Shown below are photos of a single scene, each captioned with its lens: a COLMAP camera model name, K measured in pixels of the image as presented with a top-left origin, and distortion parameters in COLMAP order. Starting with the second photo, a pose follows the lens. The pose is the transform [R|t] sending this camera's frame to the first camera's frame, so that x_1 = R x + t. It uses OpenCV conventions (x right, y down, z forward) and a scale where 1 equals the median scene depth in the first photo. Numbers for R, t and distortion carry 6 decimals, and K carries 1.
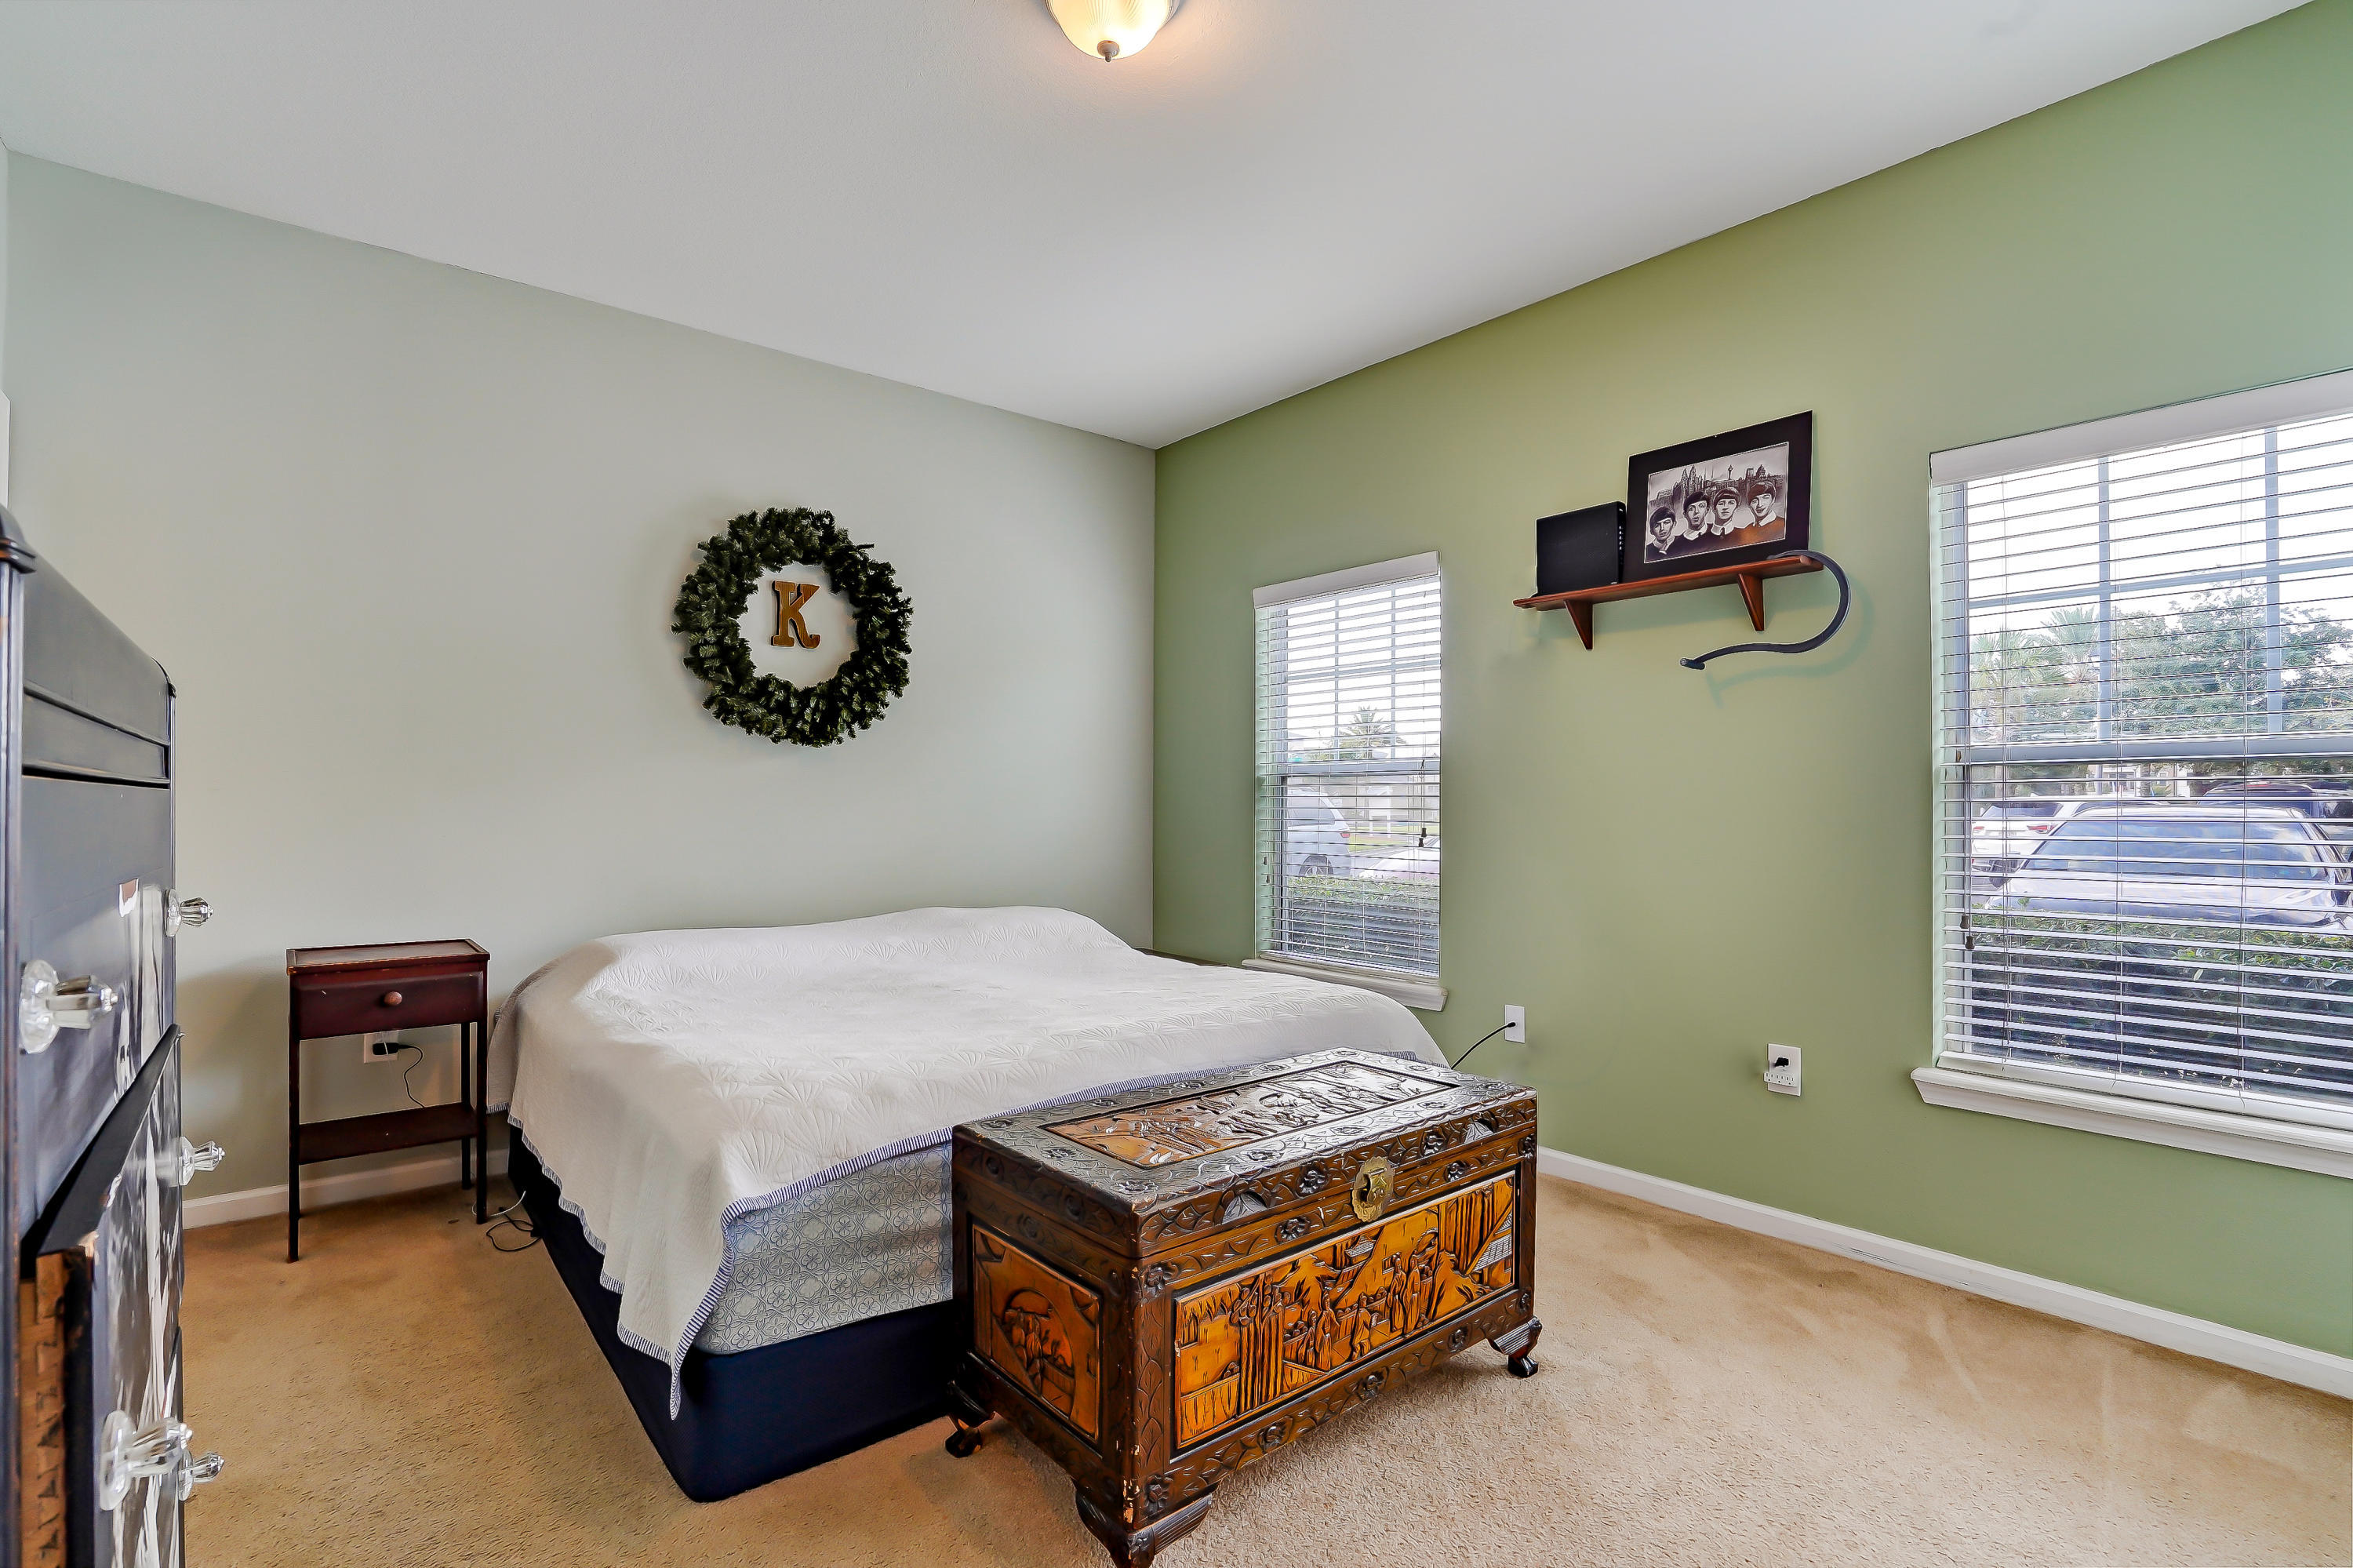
lens RADIAL K [[1100.3, 0, 1181.2], [0, 1100.3, 790.4], [0, 0, 1]] dist [-0.061152, 0.023682]
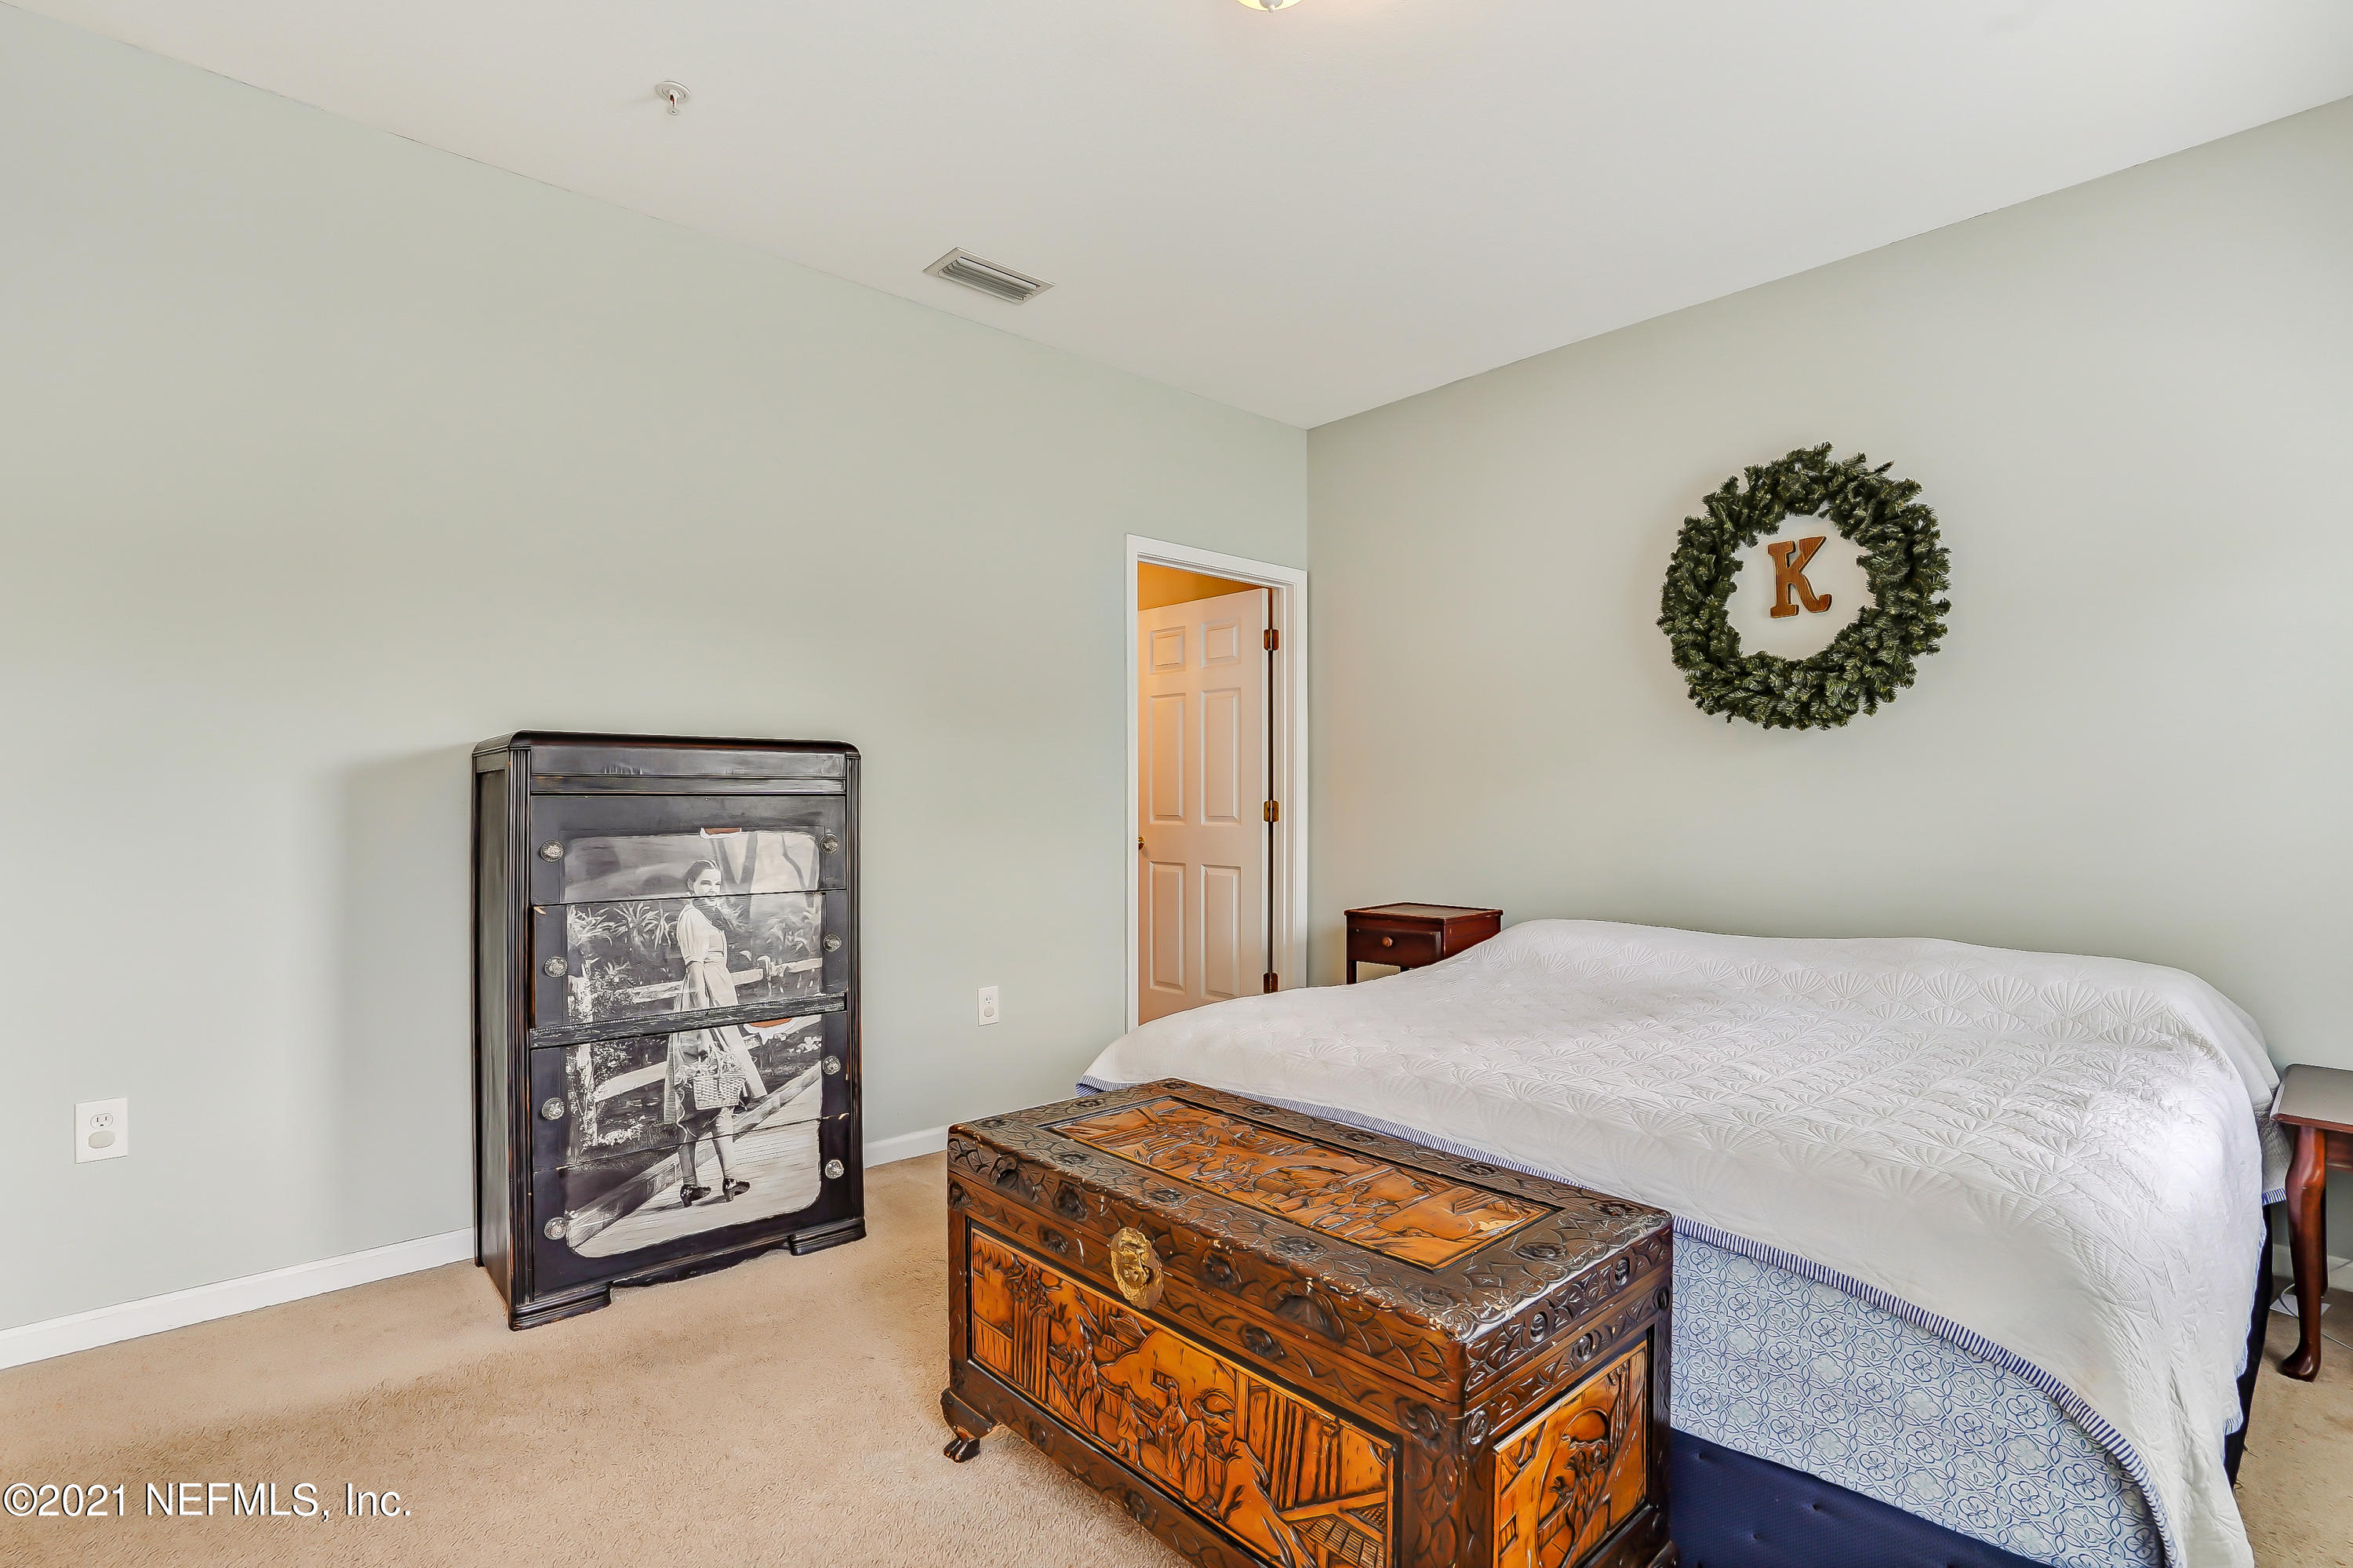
lens RADIAL K [[1100.3, 0, 1181.2], [0, 1100.3, 790.4], [0, 0, 1]] dist [-0.061152, 0.023682]
pose [[0.040686, -0.015658, -0.999049, 0.619317], [0.019397, 0.999701, -0.014878, 0.013261], [0.998984, -0.018774, 0.040977, 0.626299]]
